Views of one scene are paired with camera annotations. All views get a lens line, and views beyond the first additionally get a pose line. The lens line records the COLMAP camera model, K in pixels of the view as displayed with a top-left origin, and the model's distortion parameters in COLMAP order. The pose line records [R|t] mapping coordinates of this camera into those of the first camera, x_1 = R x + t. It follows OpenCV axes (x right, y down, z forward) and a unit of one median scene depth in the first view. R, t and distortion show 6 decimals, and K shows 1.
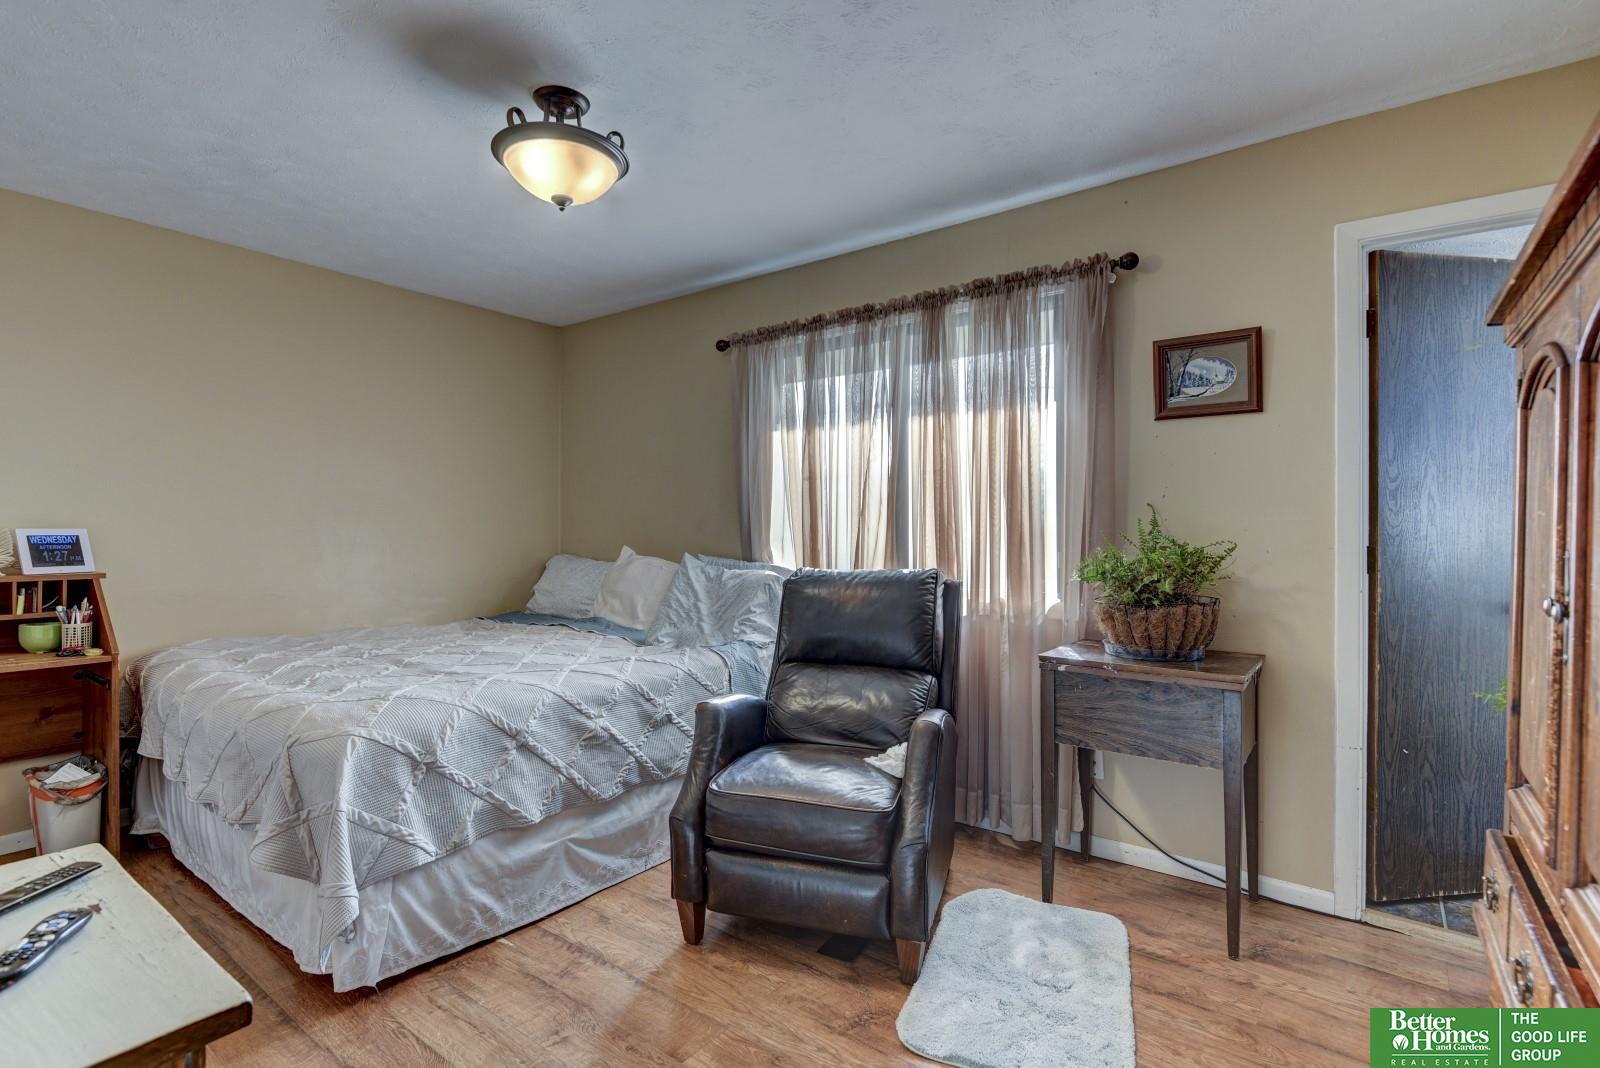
lens RADIAL K [[760.7, 0, 800.3], [0, 760.7, 540.7], [0, 0, 1]] dist [0.000814, -0.000265]
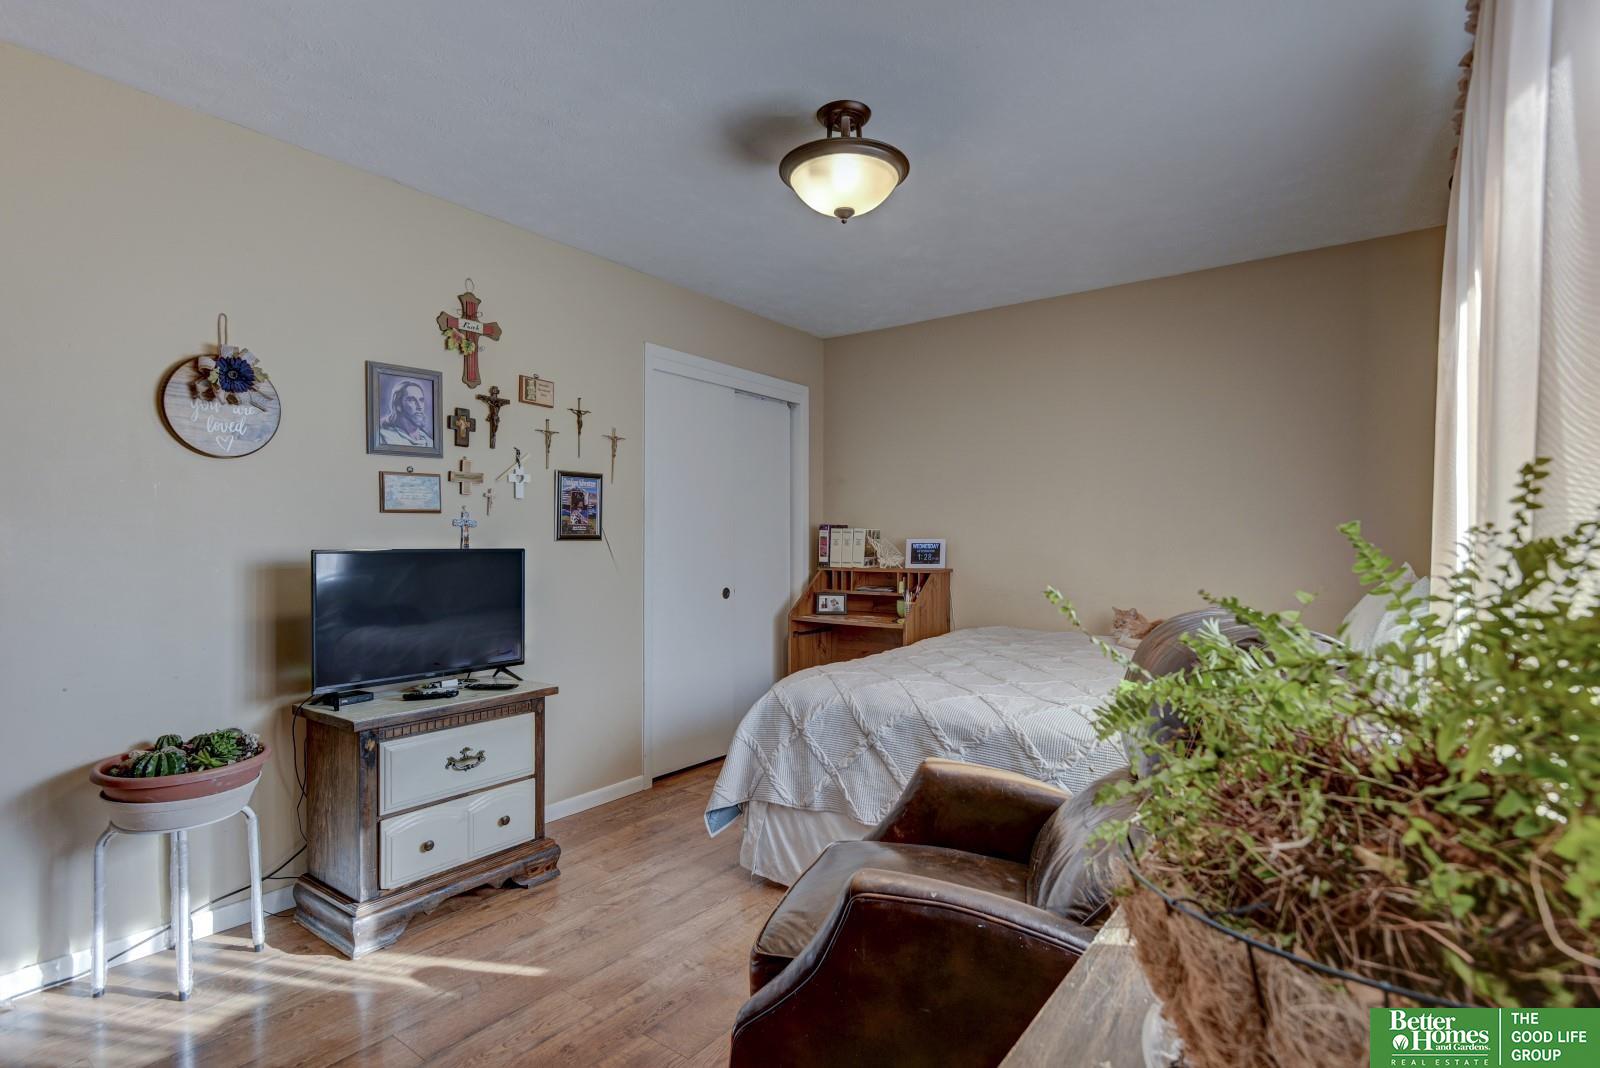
lens RADIAL K [[795.4, 0, 802.2], [0, 795.4, 541.8], [0, 0, 1]] dist [-0.001434, 0.000017]
pose [[0.000197, -0.003439, -0.999994, 1.039434], [-0.011218, 0.999931, -0.003441, -0.003834], [0.999937, 0.011218, 0.000159, 1.320209]]
